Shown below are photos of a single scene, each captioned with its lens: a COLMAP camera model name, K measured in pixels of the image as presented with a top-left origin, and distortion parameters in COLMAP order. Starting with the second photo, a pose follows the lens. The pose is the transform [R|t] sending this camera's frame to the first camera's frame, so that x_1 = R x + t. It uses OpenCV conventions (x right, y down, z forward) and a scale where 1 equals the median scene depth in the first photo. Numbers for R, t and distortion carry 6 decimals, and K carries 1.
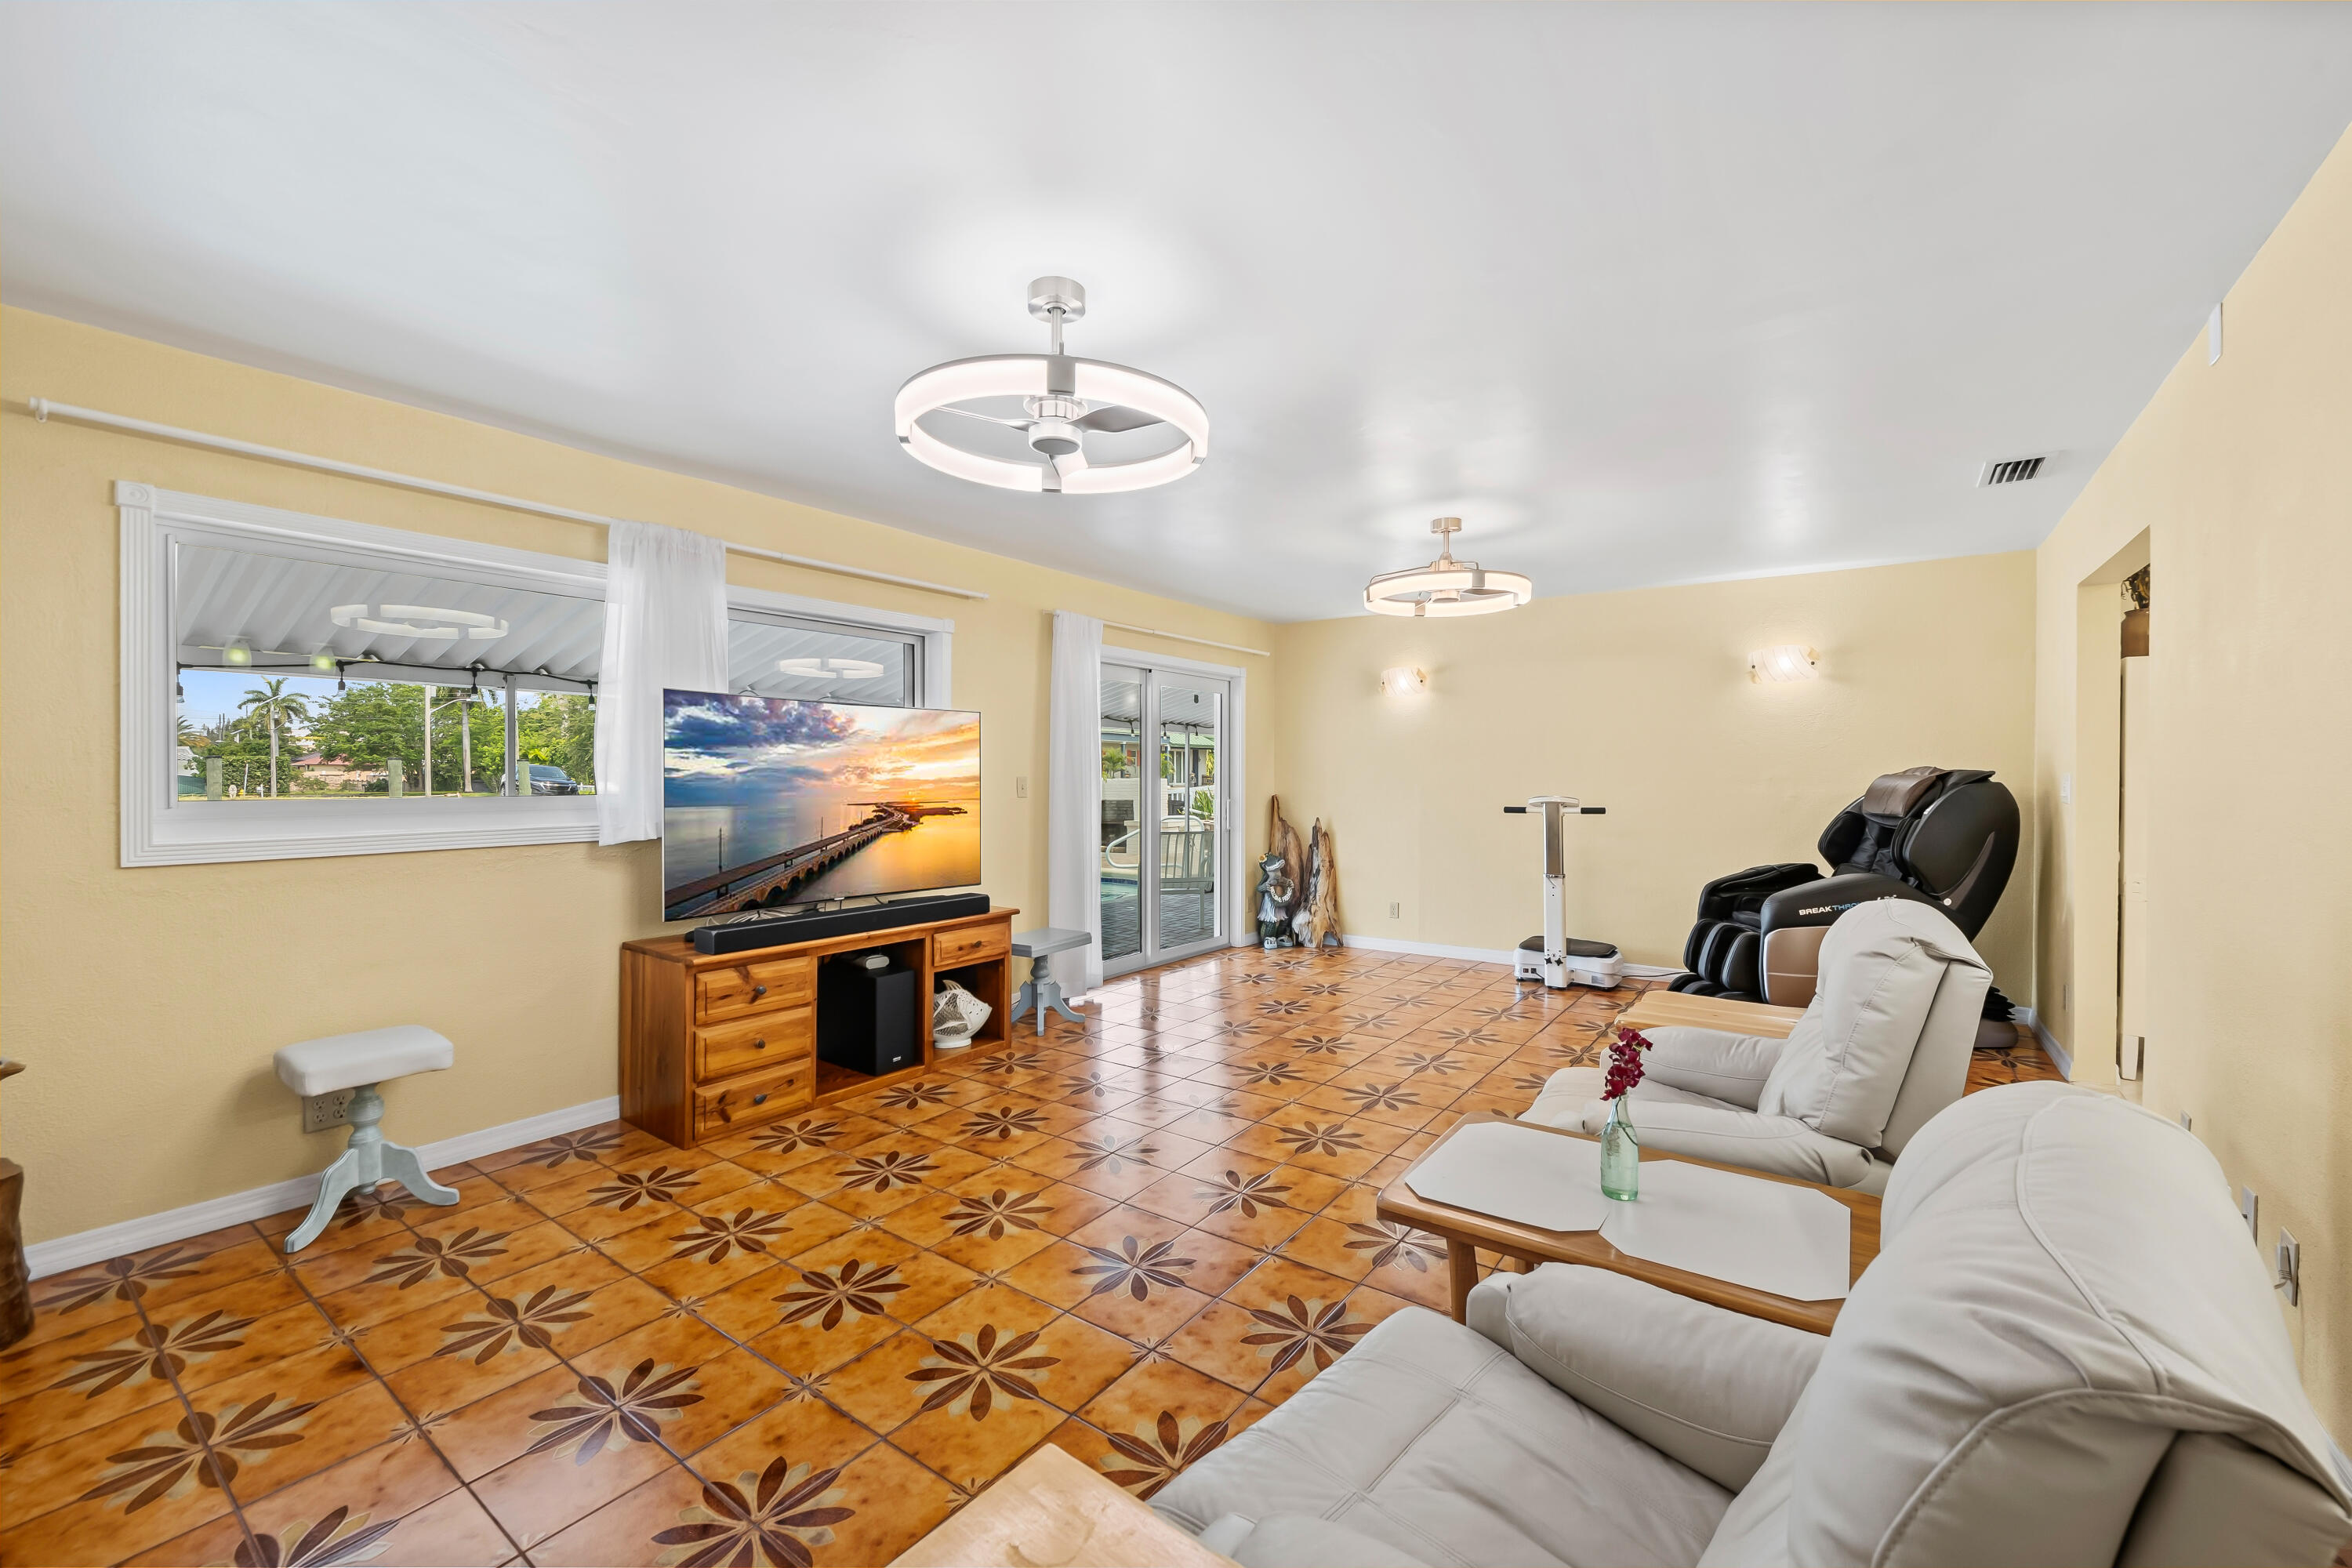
lens RADIAL K [[935.6, 0, 1191.0], [0, 935.6, 770.7], [0, 0, 1]] dist [0.001370, -0.002681]
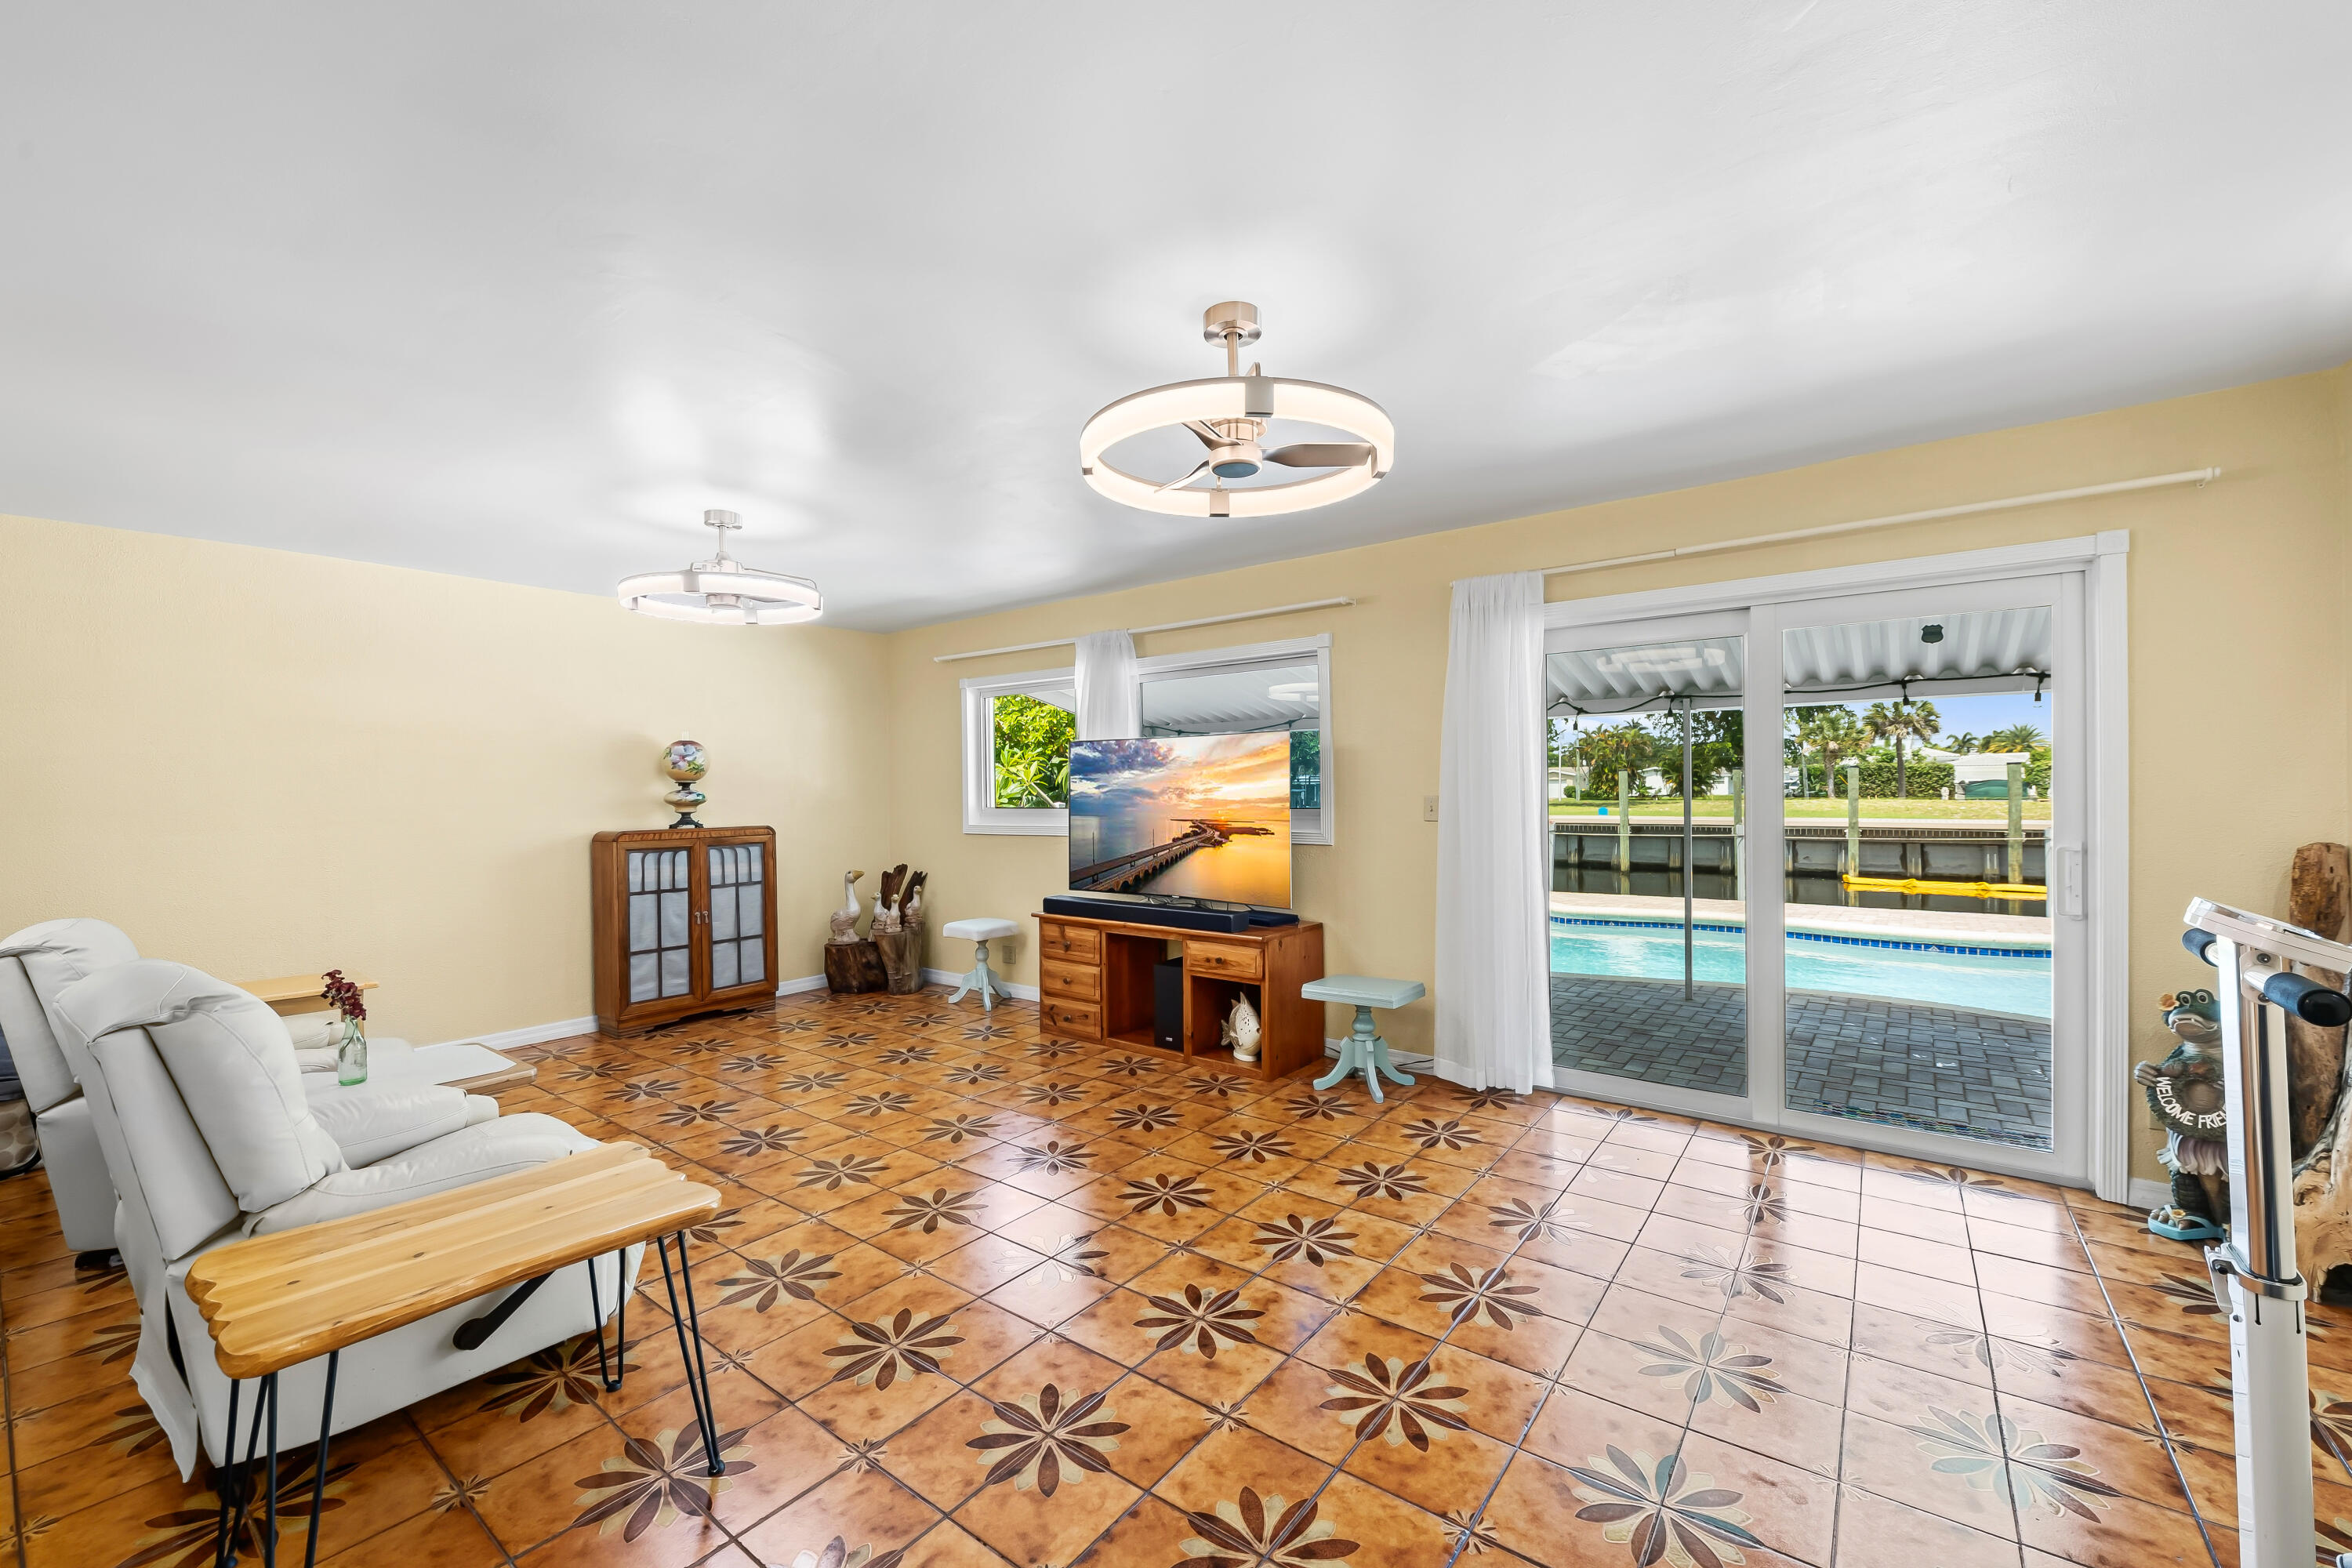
lens RADIAL K [[935.6, 0, 1186.7], [0, 935.6, 839.8], [0, 0, 1]] dist [0.001370, -0.002681]
pose [[-0.021933, 0.057500, -0.998105, 0.819477], [0.010036, 0.998307, 0.057292, -0.006900], [0.999709, -0.008760, -0.022473, 1.031883]]
